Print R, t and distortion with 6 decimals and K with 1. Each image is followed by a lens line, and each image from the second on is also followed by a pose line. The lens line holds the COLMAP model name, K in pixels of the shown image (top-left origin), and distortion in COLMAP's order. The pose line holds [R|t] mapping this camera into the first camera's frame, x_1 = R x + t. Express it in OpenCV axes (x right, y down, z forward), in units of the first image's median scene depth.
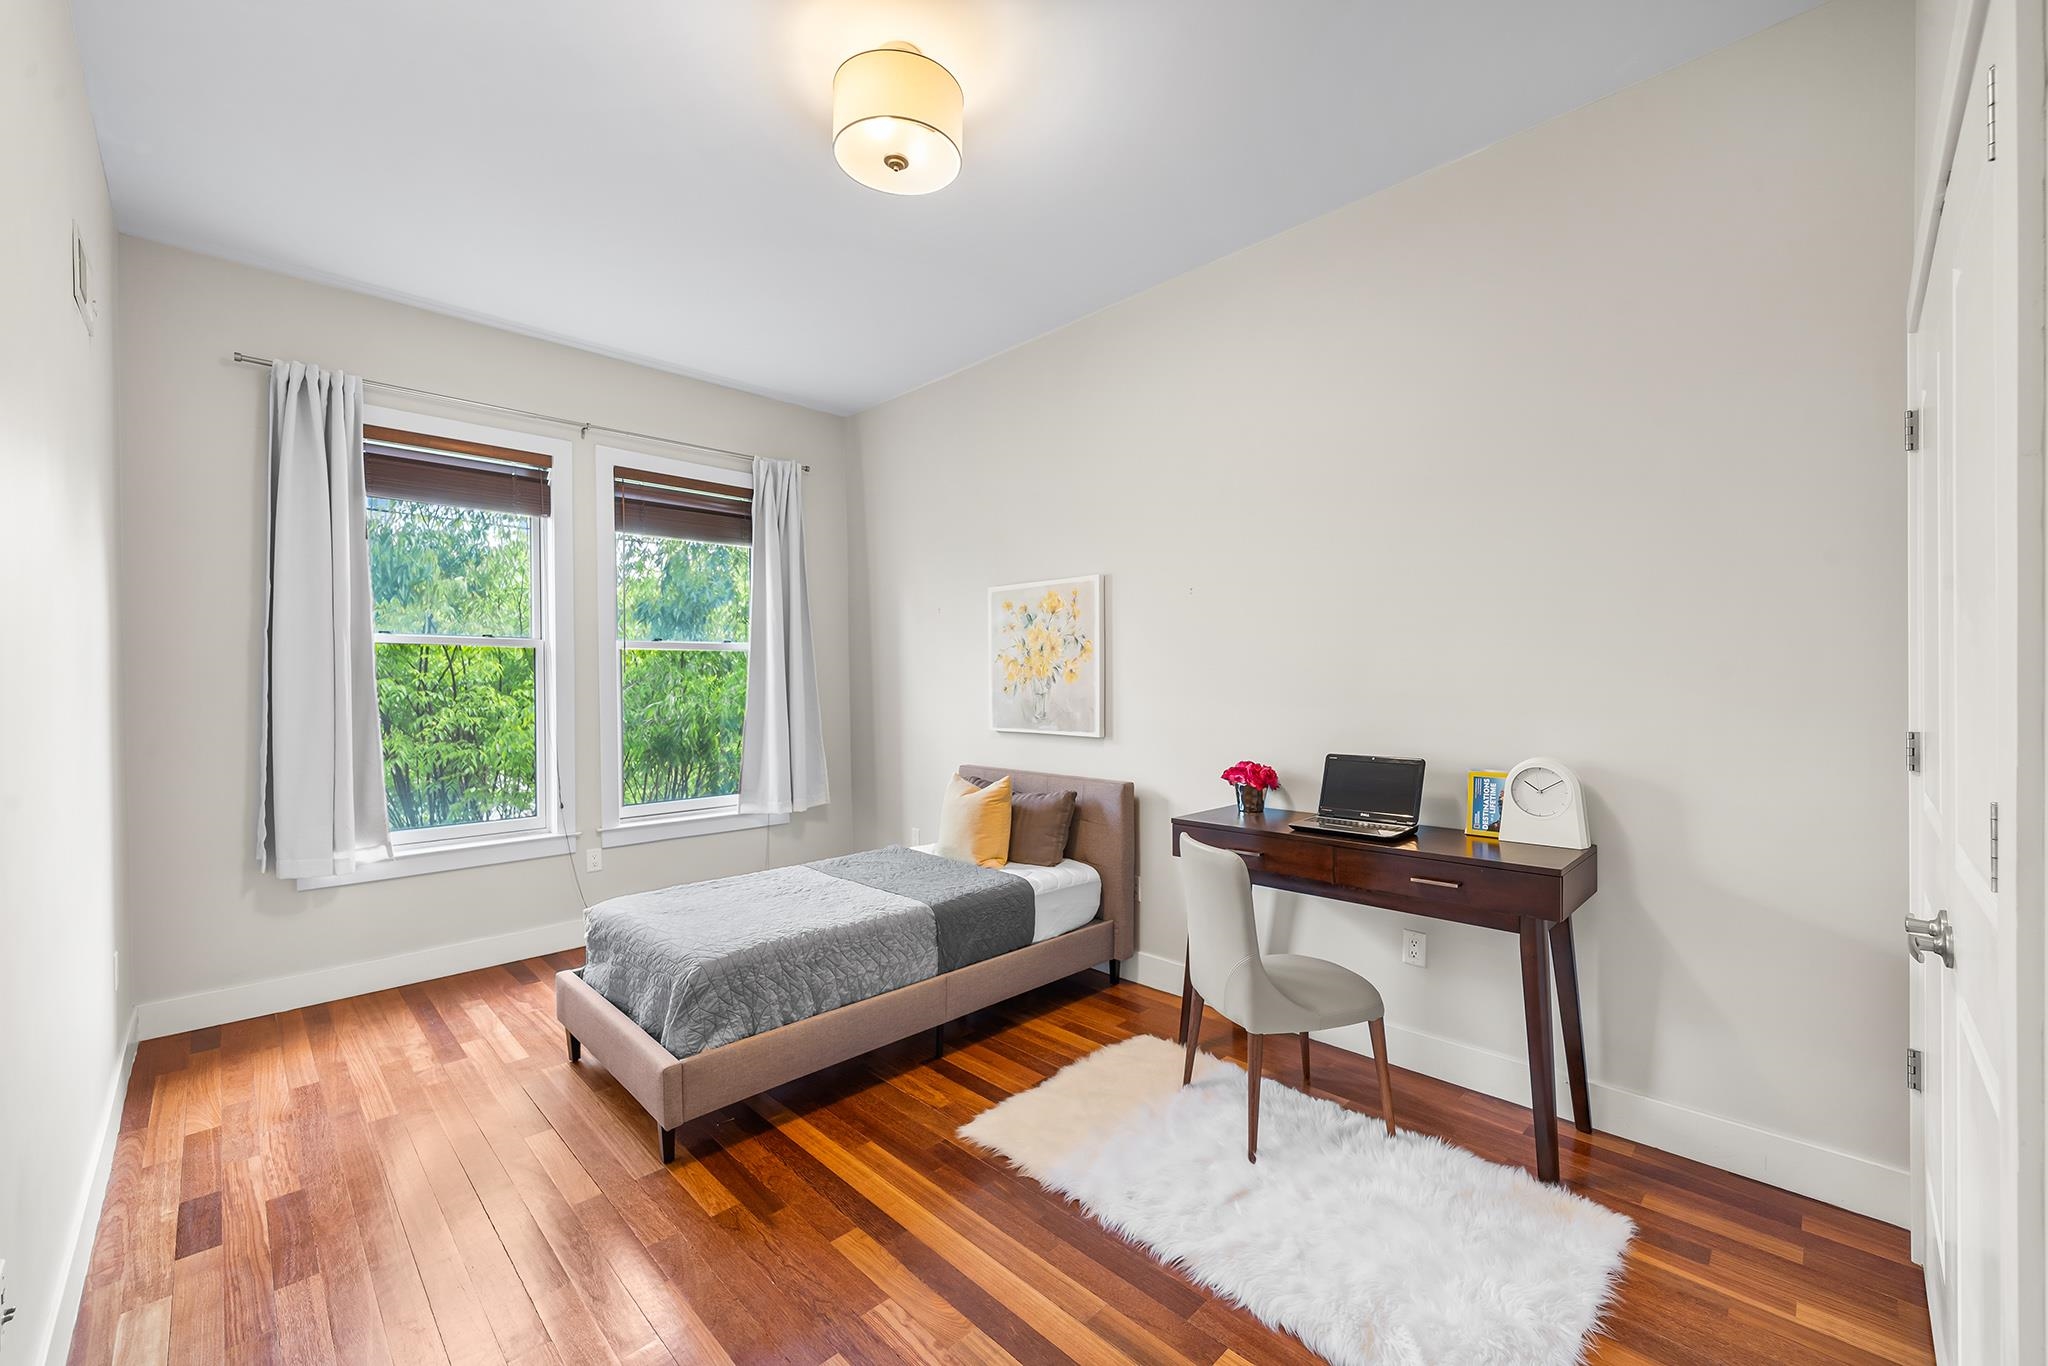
lens RADIAL K [[811.0, 0, 1010.8], [0, 811.0, 690.1], [0, 0, 1]] dist [-0.002606, -0.000537]
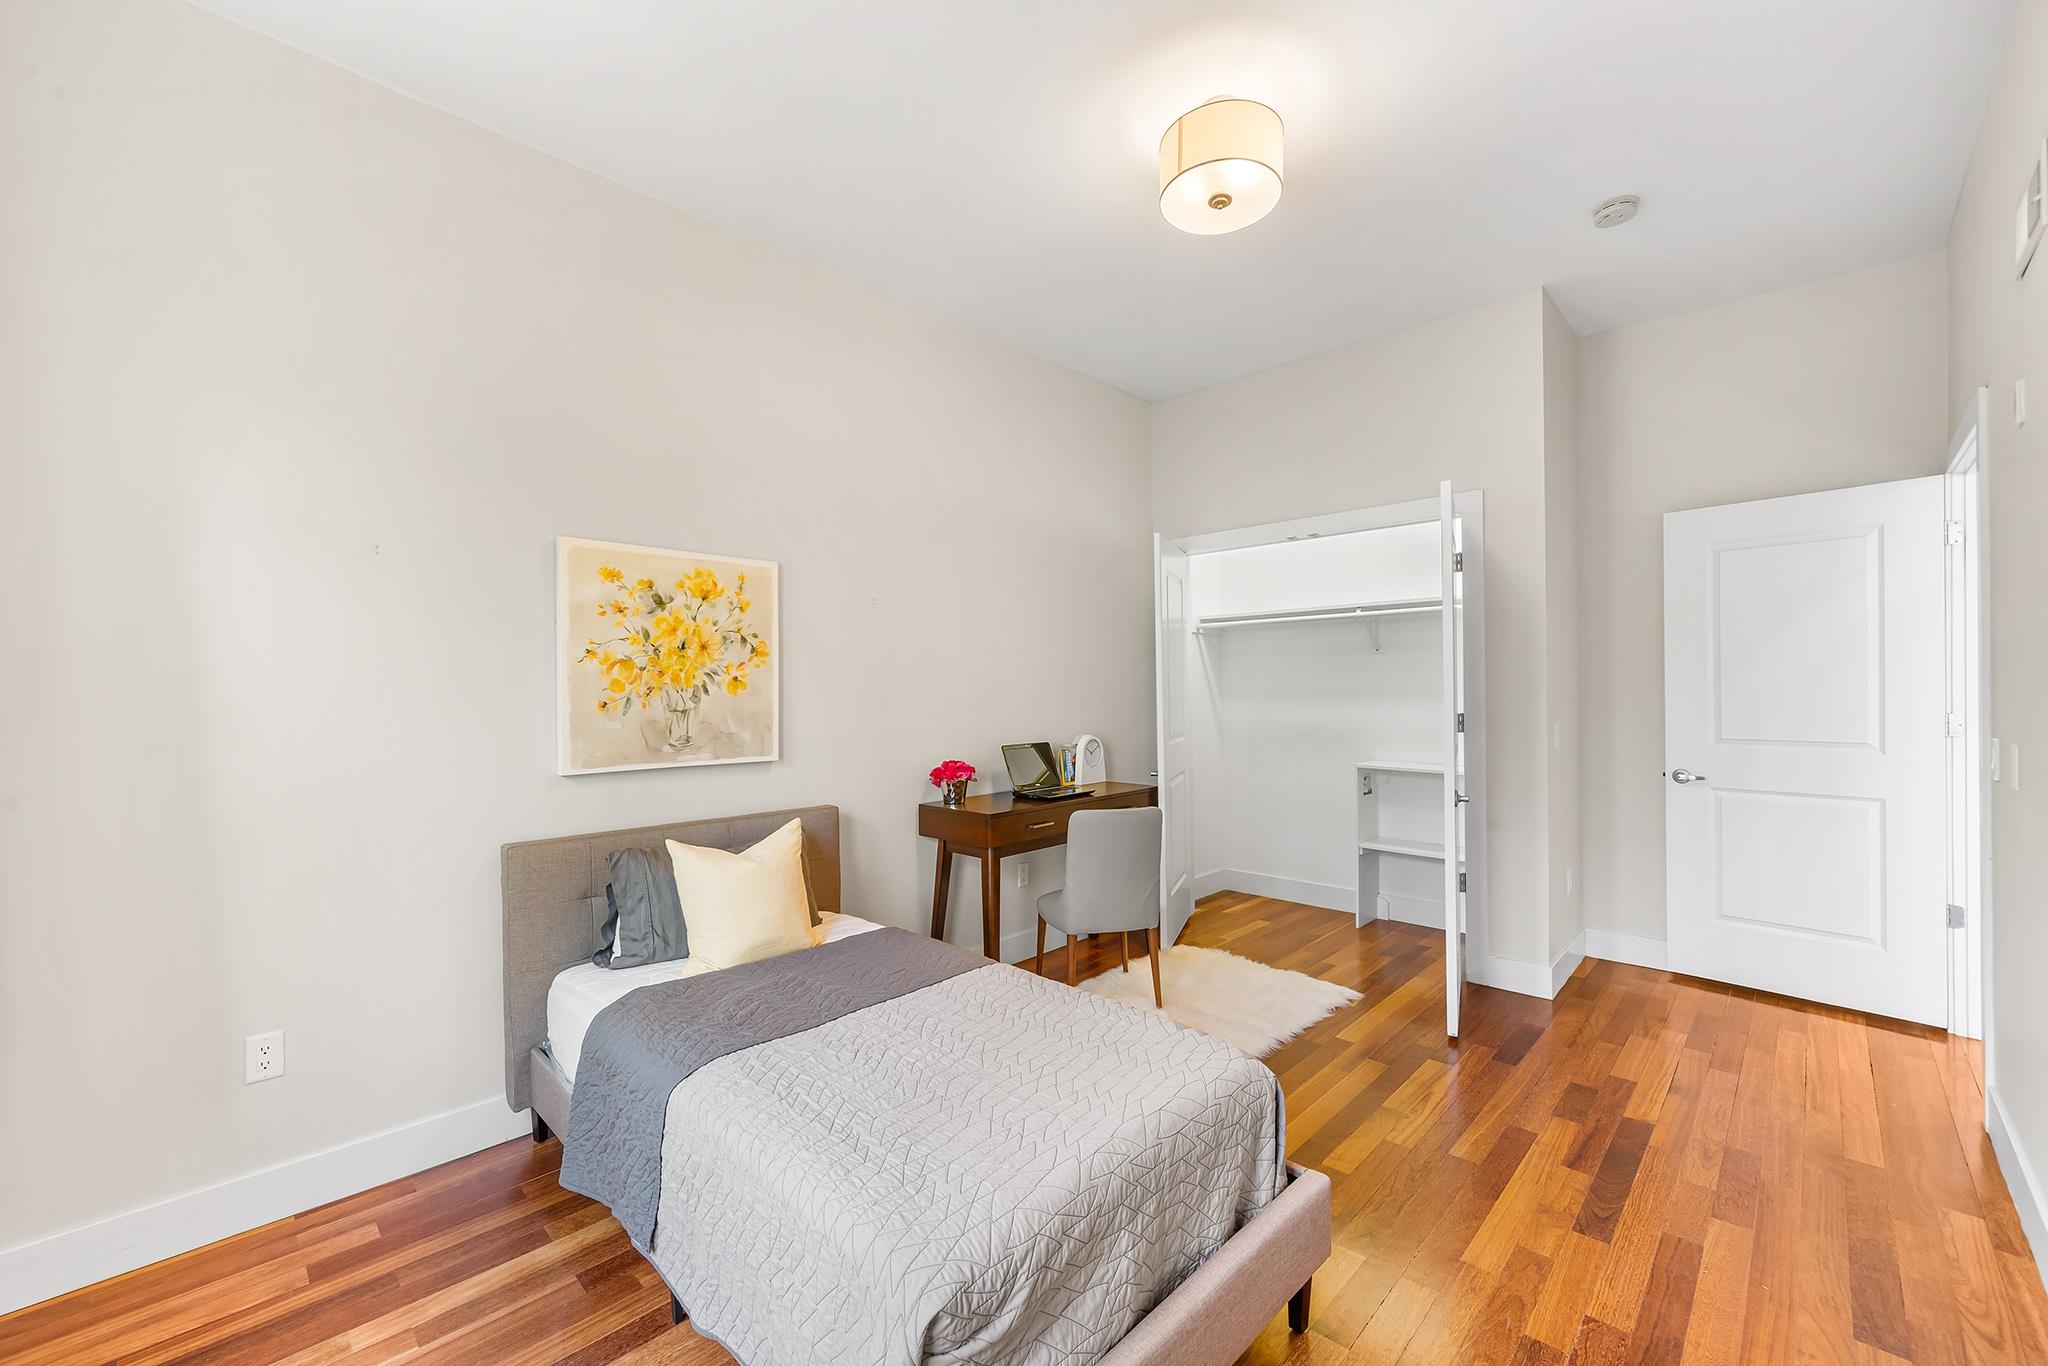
lens RADIAL K [[811.0, 0, 1010.8], [0, 811.0, 690.1], [0, 0, 1]] dist [-0.002606, -0.000537]
pose [[-0.009140, 0.000447, 0.999958, -0.697792], [0.016821, 0.999858, -0.000293, -0.008410], [-0.999817, 0.016817, -0.009146, 0.751948]]
